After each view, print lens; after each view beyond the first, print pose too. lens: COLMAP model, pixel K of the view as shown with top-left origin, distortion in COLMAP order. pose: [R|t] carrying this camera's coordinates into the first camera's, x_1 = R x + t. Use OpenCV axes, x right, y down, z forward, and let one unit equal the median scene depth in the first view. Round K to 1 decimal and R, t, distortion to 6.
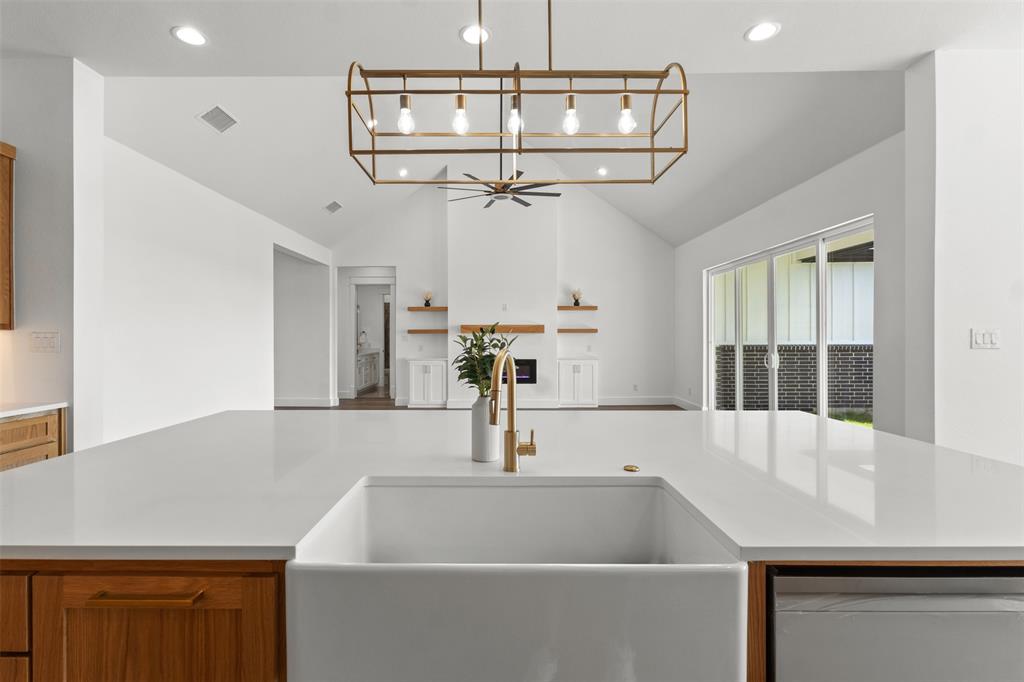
lens RADIAL K [[476.1, 0, 501.8], [0, 476.1, 338.1], [0, 0, 1]] dist [0.006488, 0.000411]
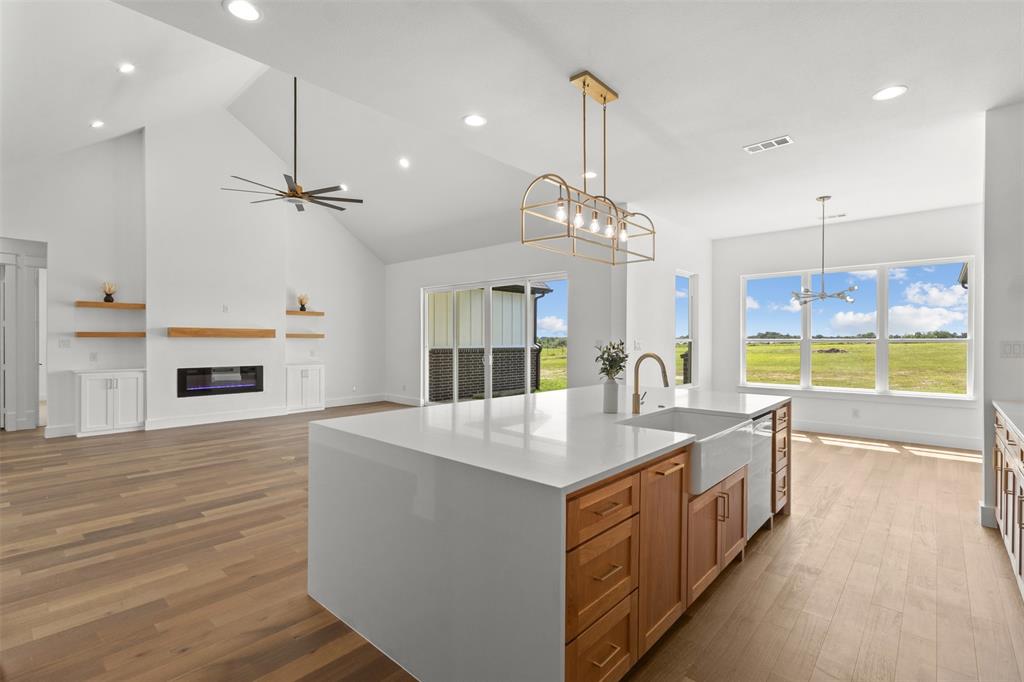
lens RADIAL K [[474.5, 0, 507.6], [0, 474.5, 343.9], [0, 0, 1]] dist [0.001240, 0.000825]
pose [[0.669398, -0.001055, 0.742903, -0.300005], [-0.002253, 0.999992, 0.003450, -0.002780], [-0.742901, -0.003983, 0.669390, 0.010685]]
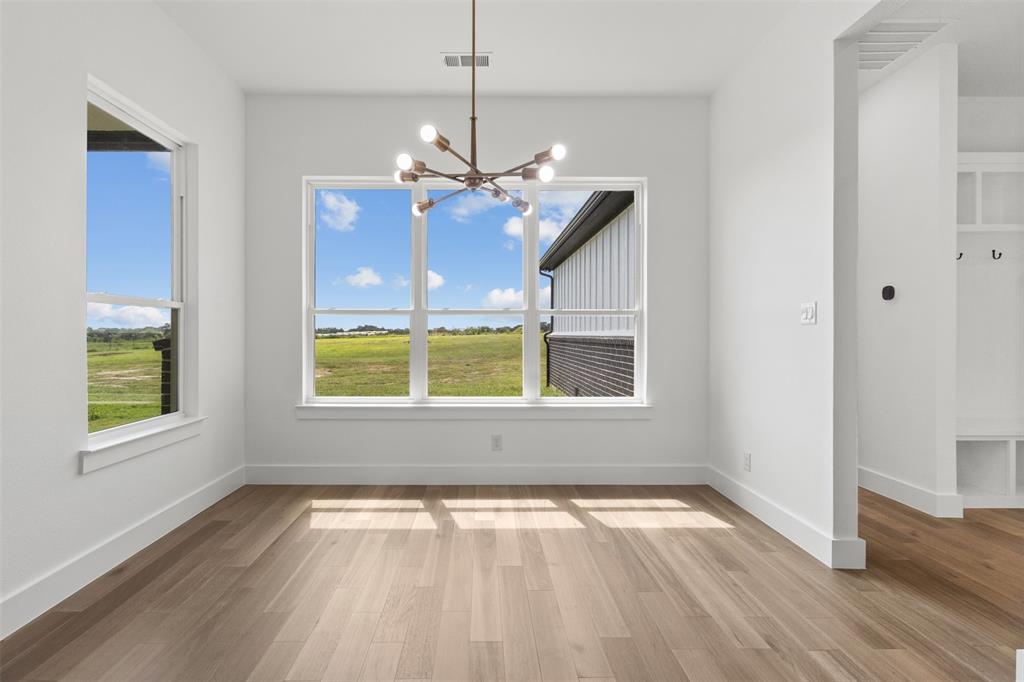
lens RADIAL K [[483.1, 0, 490.7], [0, 483.1, 339.9], [0, 0, 1]] dist [-0.000267, 0.000096]
pose [[-0.019416, -0.008967, 0.999771, 0.203384], [-0.001704, 0.999959, 0.008936, 0.014250], [-0.999810, -0.001530, -0.019431, 0.118283]]
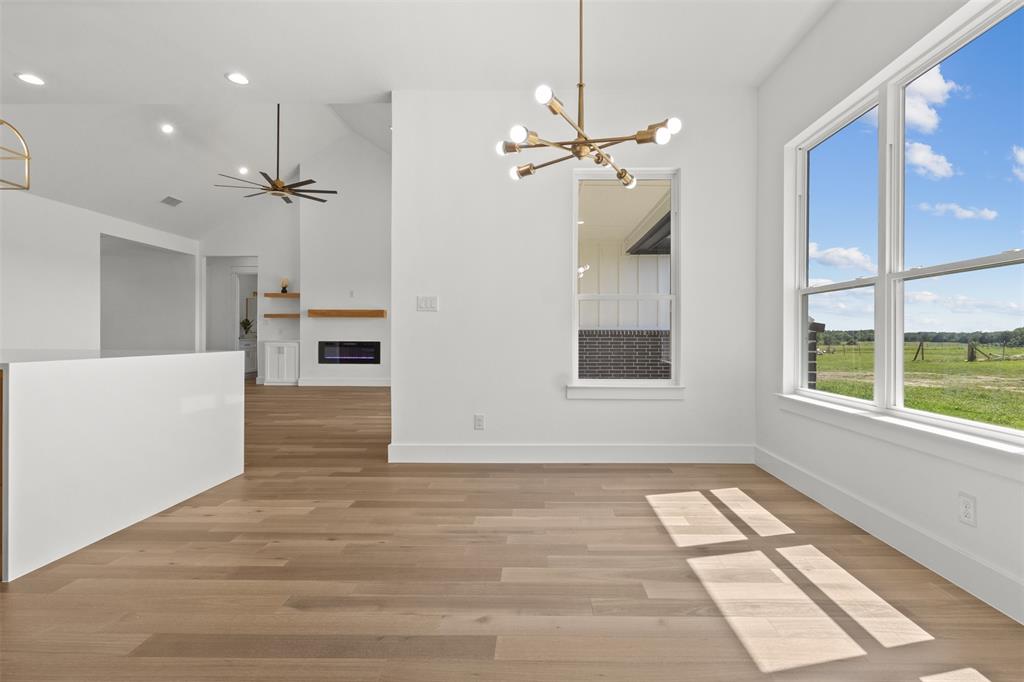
lens RADIAL K [[490.1, 0, 532.9], [0, 490.1, 336.4], [0, 0, 1]] dist [0.004039, 0.001232]
pose [[0.999974, 0.006391, -0.003254, 0.425513], [-0.006391, 0.999980, 0.000199, 0.029946], [0.003255, -0.000178, 0.999995, -0.124788]]
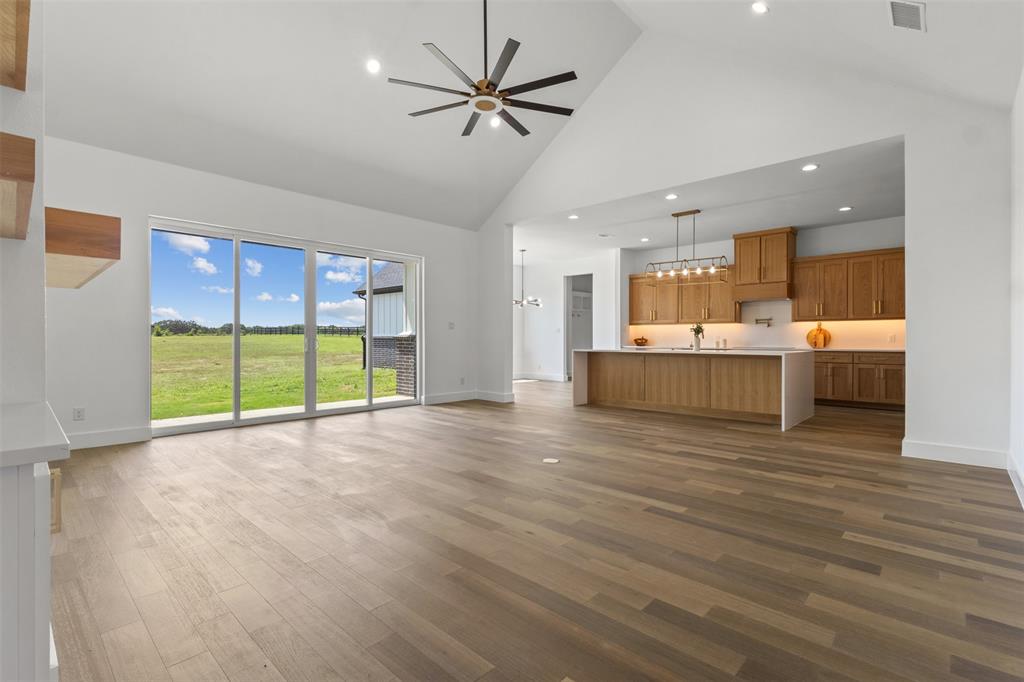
lens RADIAL K [[471.1, 0, 512.0], [0, 471.1, 341.0], [0, 0, 1]] dist [0.002972, 0.000710]
pose [[-0.732989, -0.001150, 0.680239, -0.330397], [0.004451, 0.999969, 0.006485, 0.022965], [-0.680226, 0.007781, -0.732961, 1.004408]]
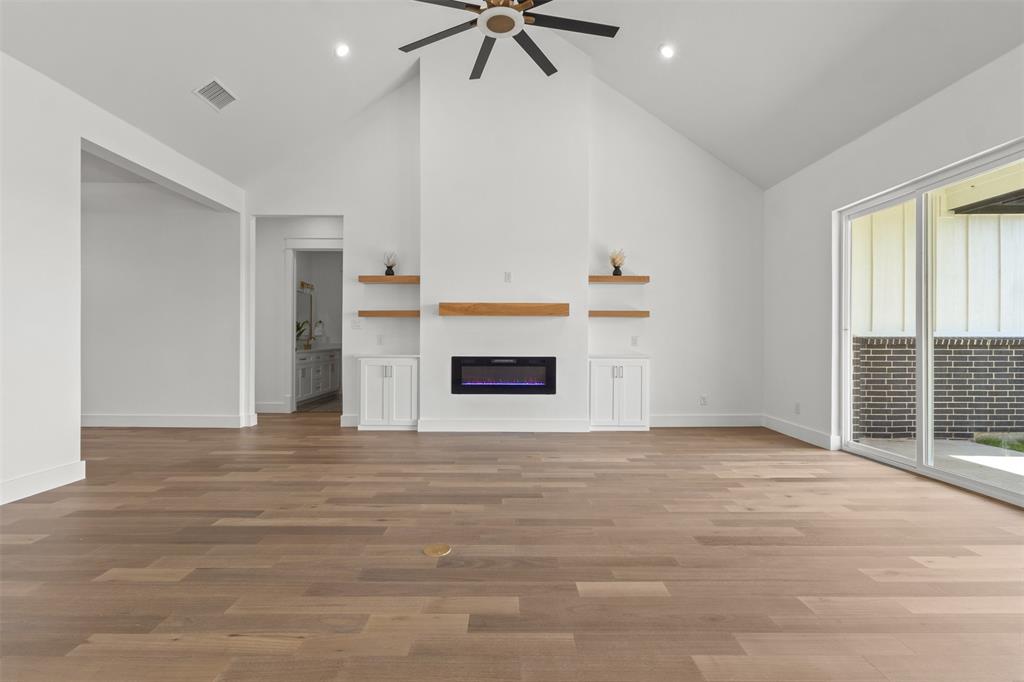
lens RADIAL K [[474.7, 0, 509.7], [0, 474.7, 339.4], [0, 0, 1]] dist [0.004662, 0.000812]
pose [[0.999922, 0.005594, 0.011174, 0.002264], [-0.005564, 0.999981, -0.002711, 0.022694], [-0.011189, 0.002649, 0.999934, 0.350432]]
